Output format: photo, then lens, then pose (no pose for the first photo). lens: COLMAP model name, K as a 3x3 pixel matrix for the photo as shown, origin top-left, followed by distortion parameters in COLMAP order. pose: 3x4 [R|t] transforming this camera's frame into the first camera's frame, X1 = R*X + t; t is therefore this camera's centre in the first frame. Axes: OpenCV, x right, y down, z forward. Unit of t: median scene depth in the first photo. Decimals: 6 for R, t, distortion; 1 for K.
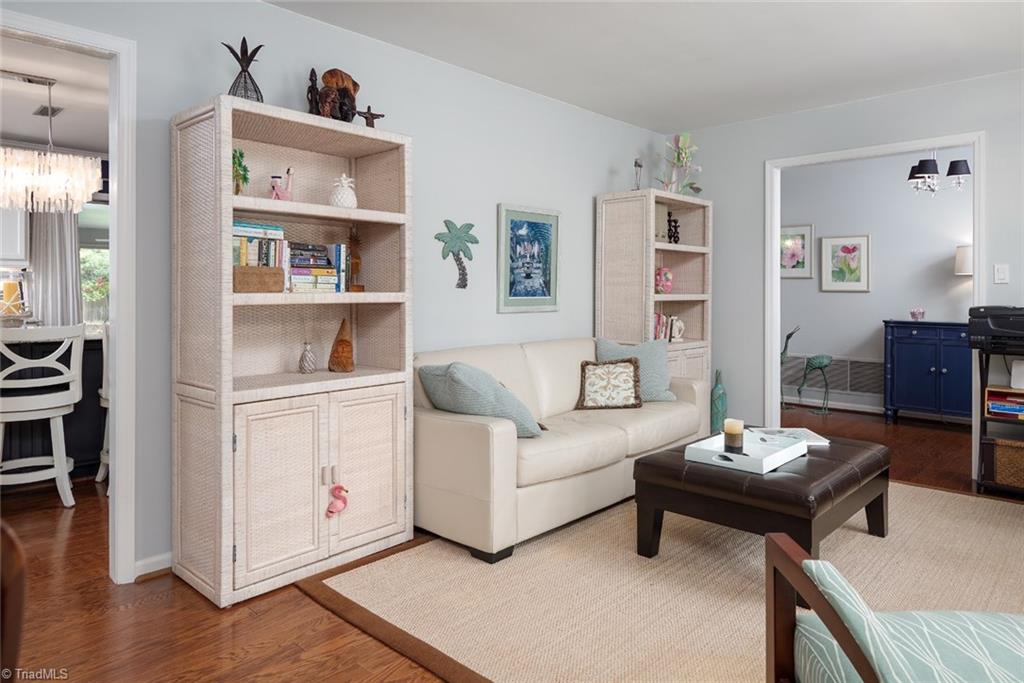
lens RADIAL K [[649.0, 0, 503.1], [0, 649.0, 295.8], [0, 0, 1]] dist [0.000401, 0.001295]
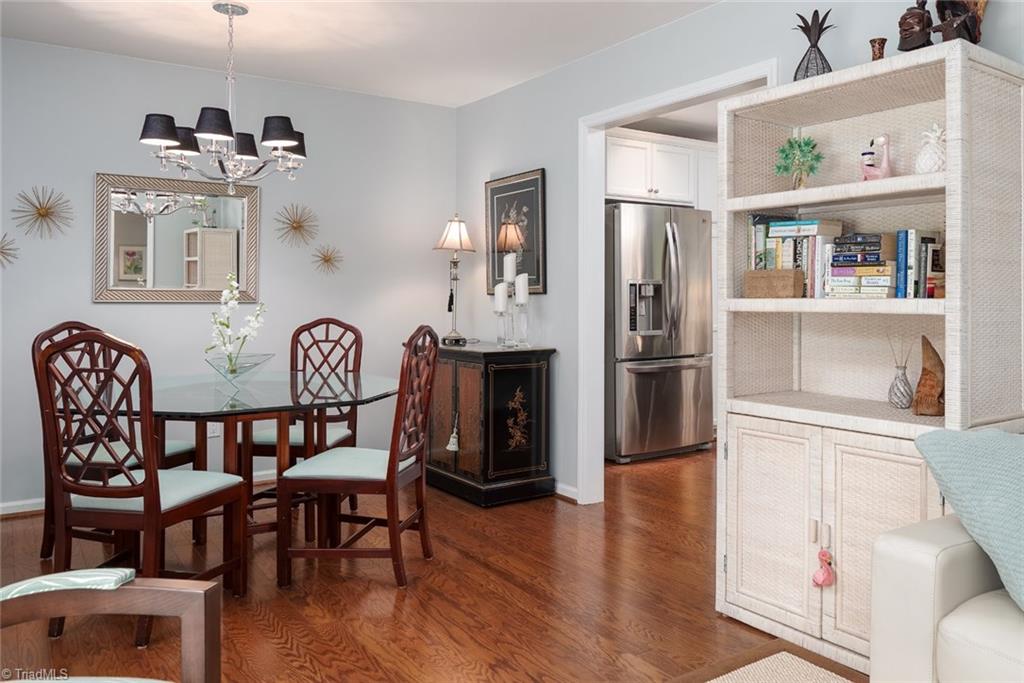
lens RADIAL K [[778.1, 0, 509.3], [0, 778.1, 307.6], [0, 0, 1]] dist [-0.000459, -0.001092]
pose [[-0.218927, 0.006730, -0.975718, 0.713928], [-0.012320, 0.999877, 0.009661, 0.001827], [0.975663, 0.014136, -0.218817, 0.828313]]
